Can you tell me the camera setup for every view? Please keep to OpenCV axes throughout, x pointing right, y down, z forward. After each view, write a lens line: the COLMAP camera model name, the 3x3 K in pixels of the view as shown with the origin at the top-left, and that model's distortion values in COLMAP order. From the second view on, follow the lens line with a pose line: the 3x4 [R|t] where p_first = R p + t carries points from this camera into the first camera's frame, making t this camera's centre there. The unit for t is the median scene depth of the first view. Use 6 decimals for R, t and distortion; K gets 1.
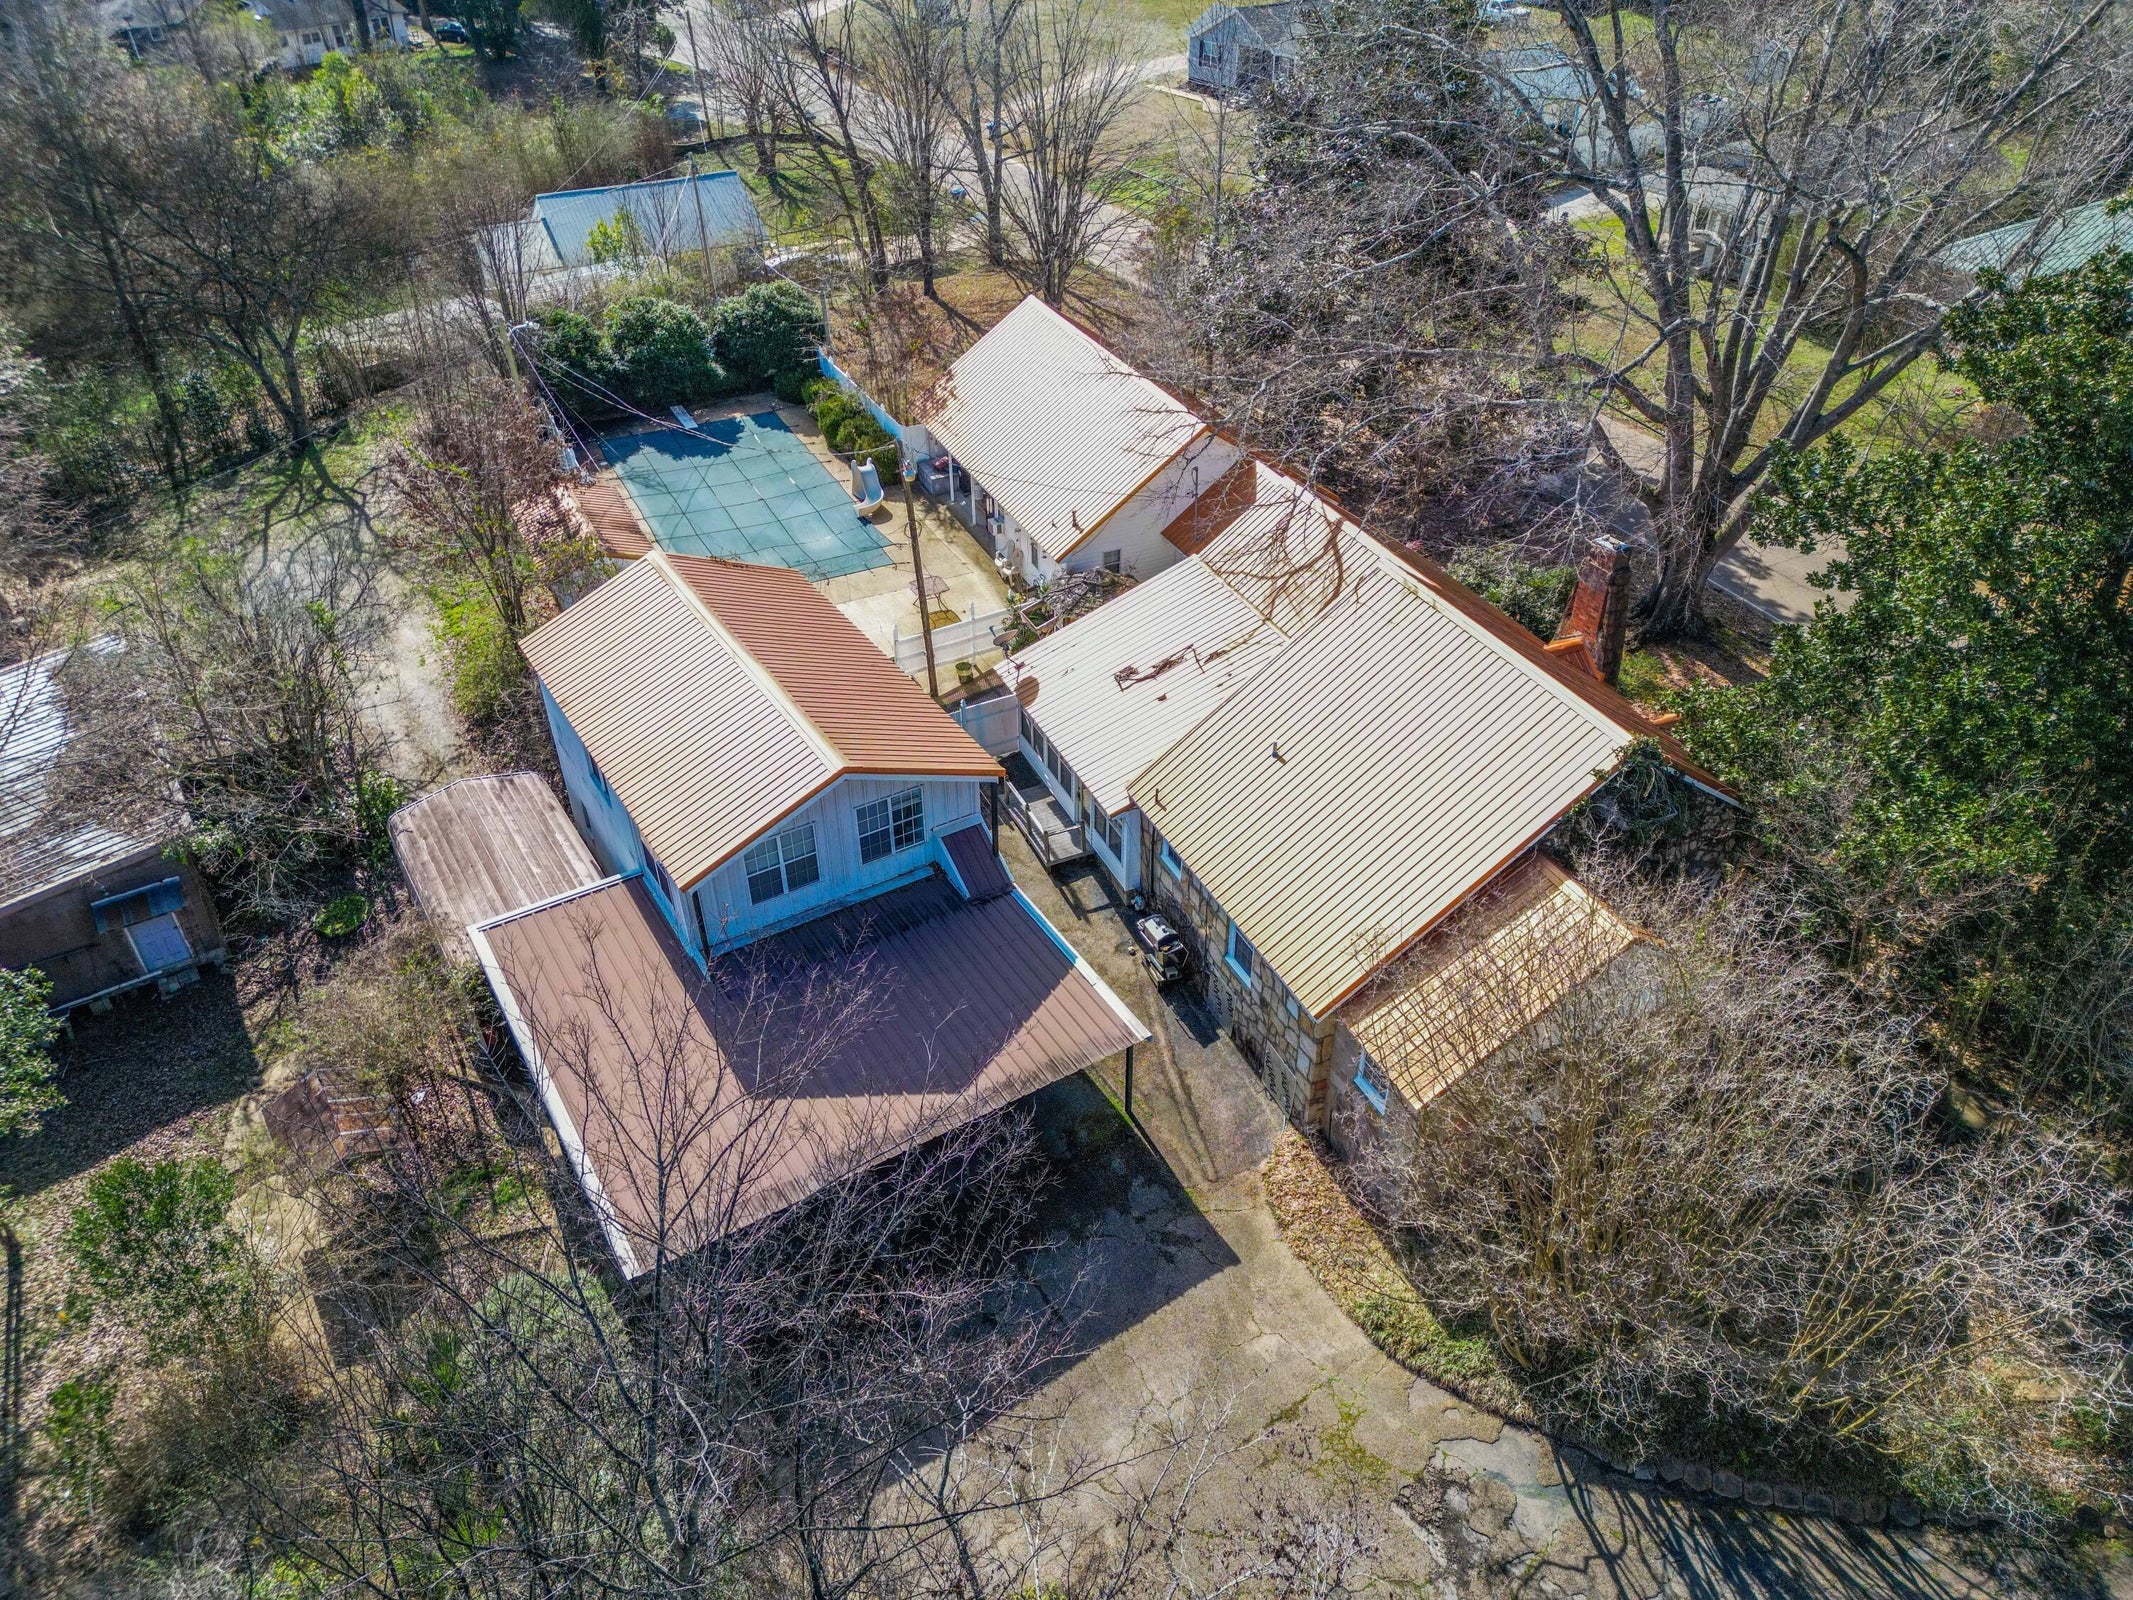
lens RADIAL K [[1527.1, 0, 1066.5], [0, 1527.1, 800.0], [0, 0, 1]] dist [0.046244, -0.001299]
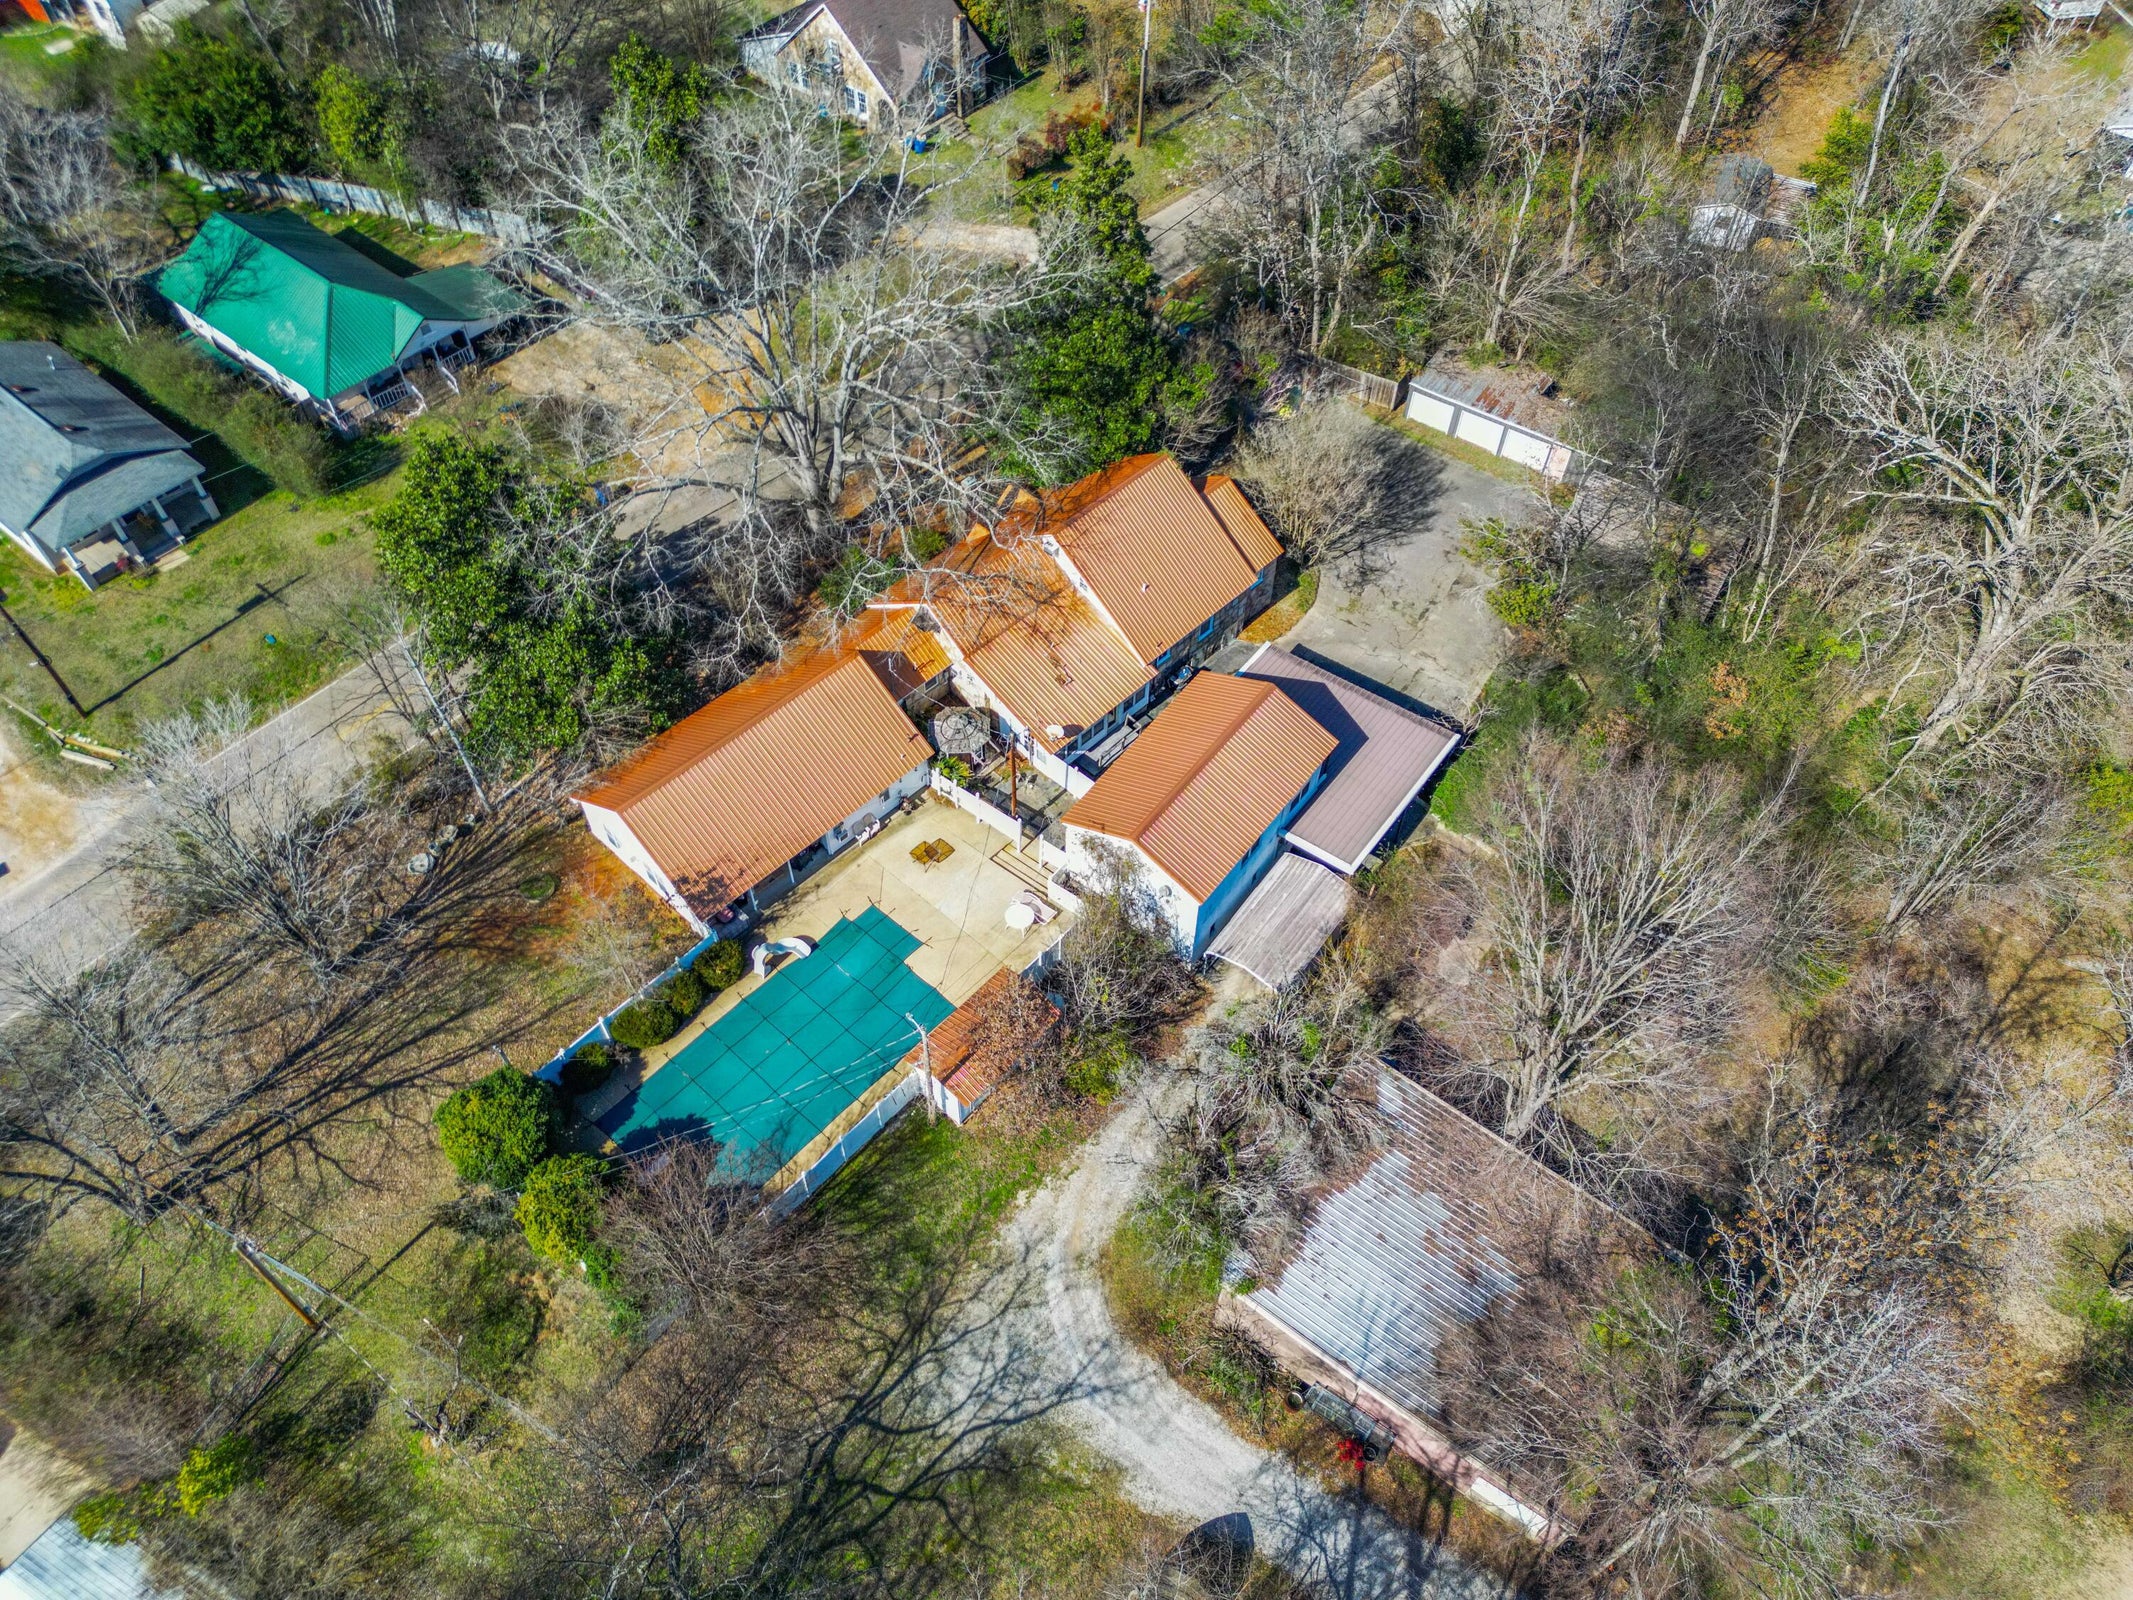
lens RADIAL K [[1476.0, 0, 1052.7], [0, 1476.0, 797.9], [0, 0, 1]] dist [0.106853, -0.122795]
pose [[-0.367578, -0.704841, 0.606701, -0.813859], [0.552894, 0.358938, 0.751979, -0.980630], [-0.747793, 0.611852, 0.257765, 0.425688]]
